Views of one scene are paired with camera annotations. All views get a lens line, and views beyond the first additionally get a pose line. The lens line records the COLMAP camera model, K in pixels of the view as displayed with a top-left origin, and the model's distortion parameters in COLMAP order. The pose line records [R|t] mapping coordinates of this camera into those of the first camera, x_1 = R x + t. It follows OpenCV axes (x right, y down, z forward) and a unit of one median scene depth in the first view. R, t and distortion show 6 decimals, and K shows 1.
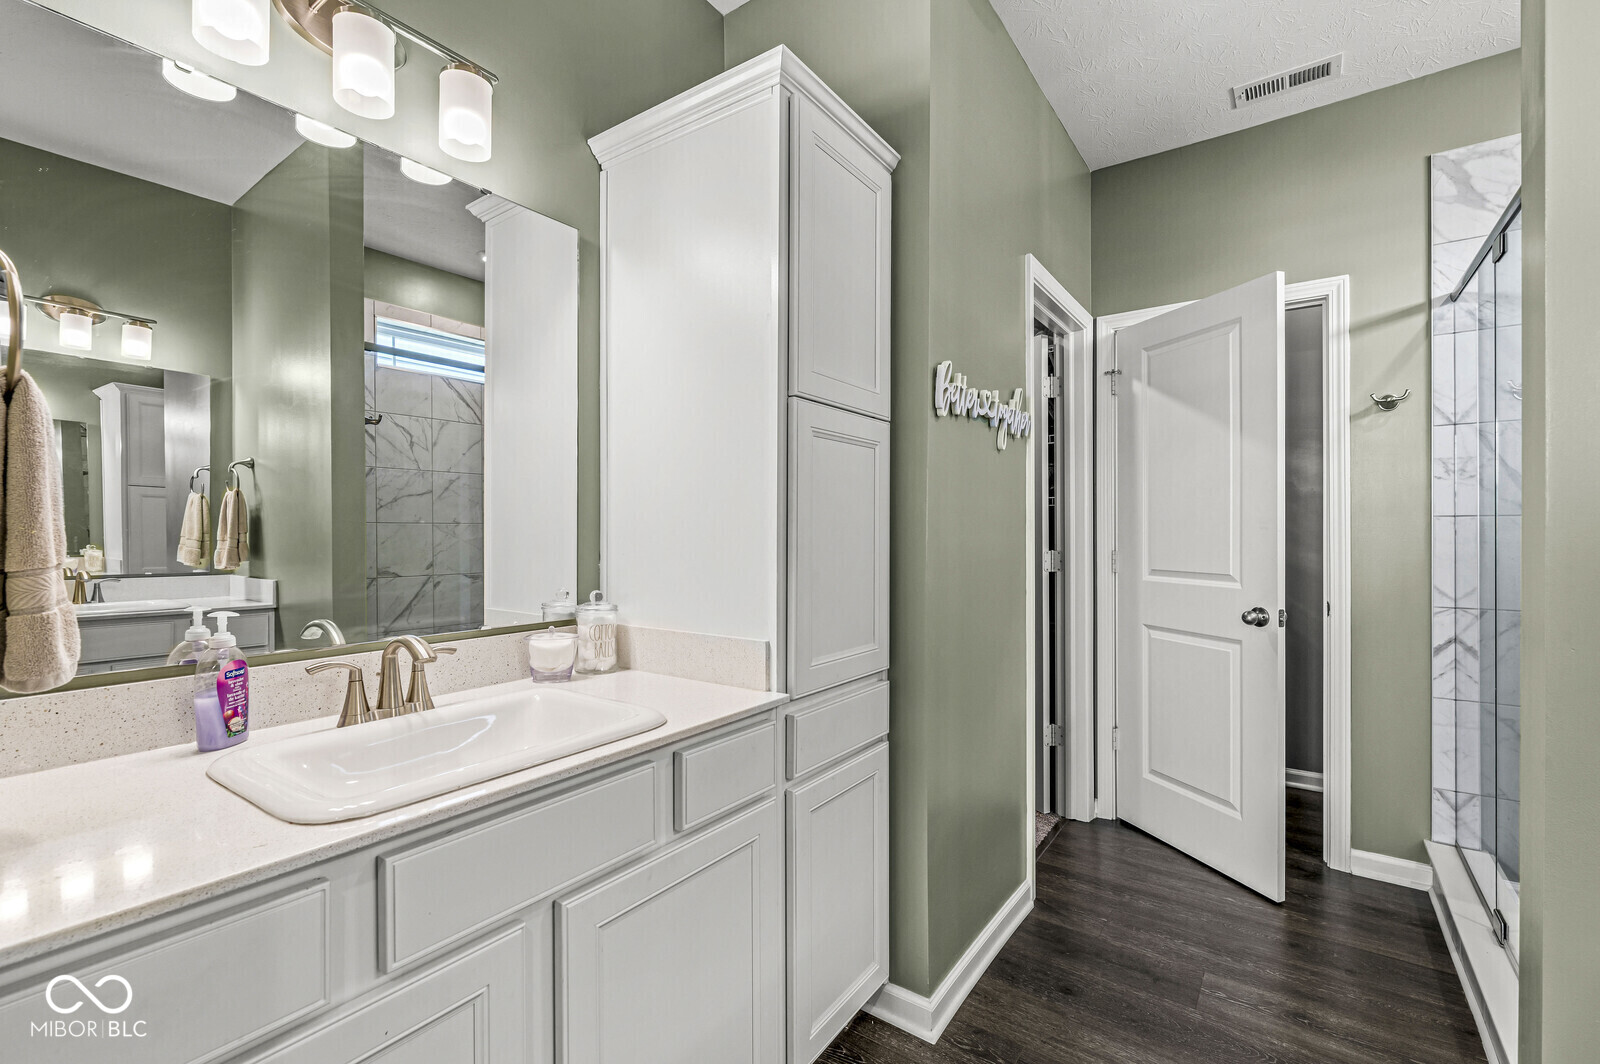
lens RADIAL K [[700.3, 0, 802.3], [0, 700.3, 534.3], [0, 0, 1]] dist [0.001761, 0.000036]
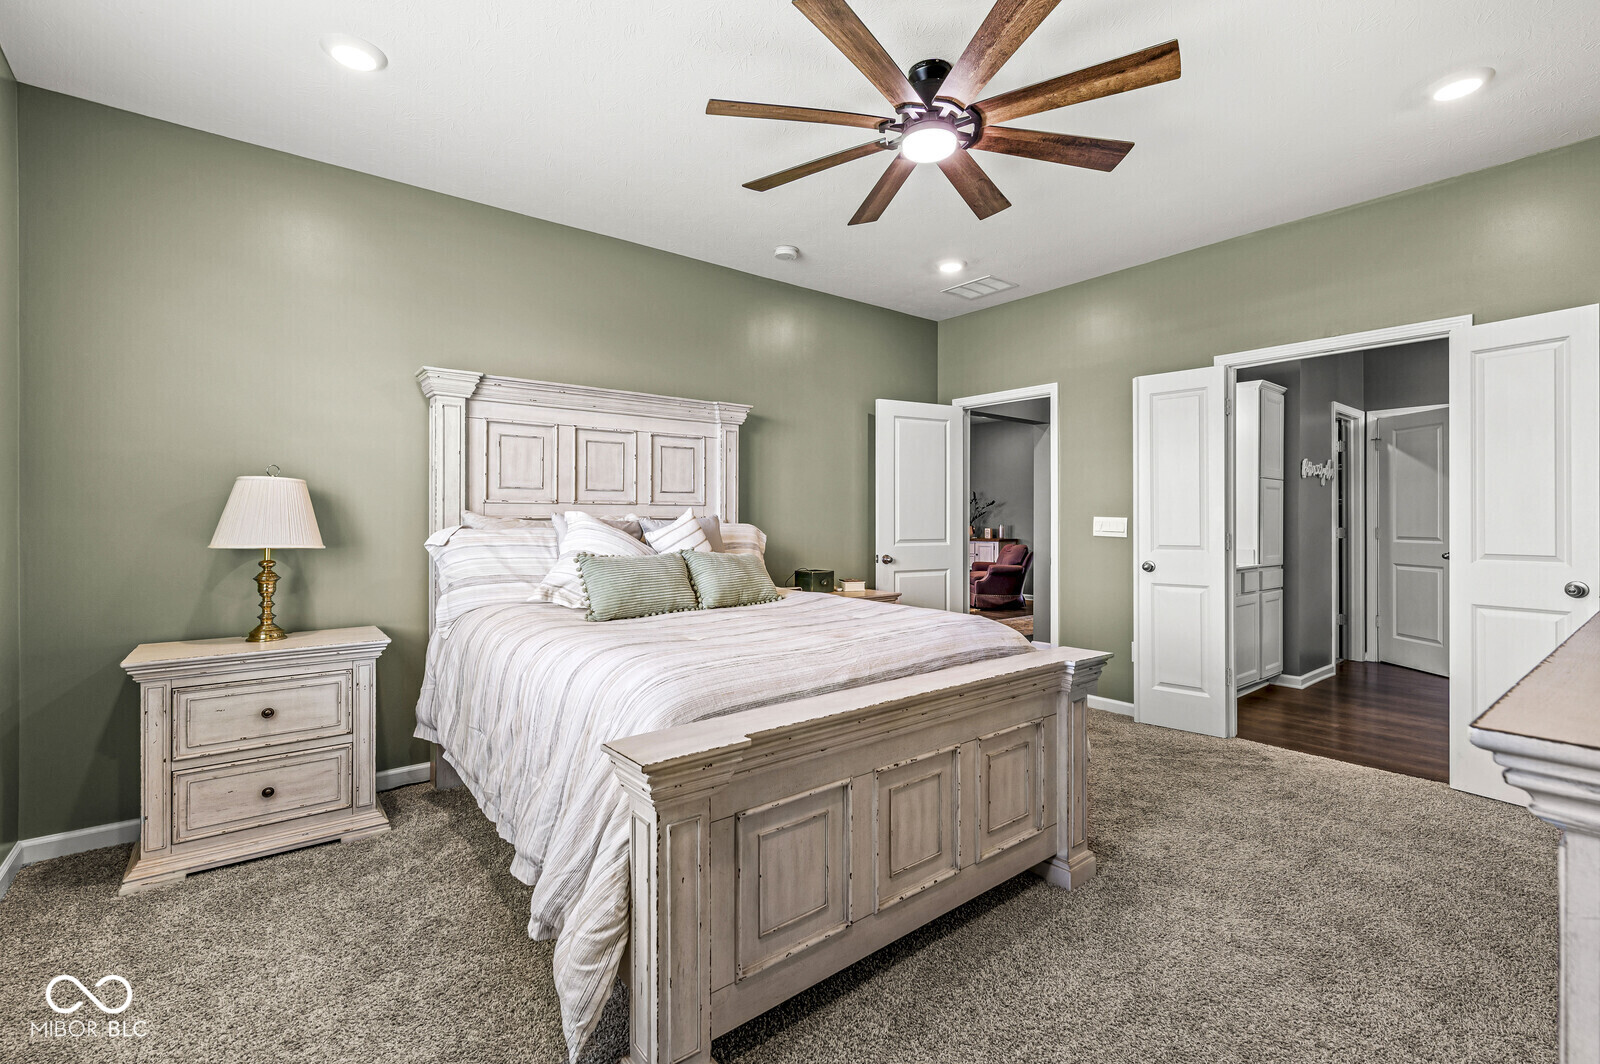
lens RADIAL K [[700.3, 0, 805.6], [0, 700.3, 521.4], [0, 0, 1]] dist [0.001761, 0.000036]
pose [[0.962609, 0.001230, -0.270892, -0.595663], [-0.001007, 0.999999, 0.000961, 0.004138], [0.270893, -0.000653, 0.962609, -1.398977]]
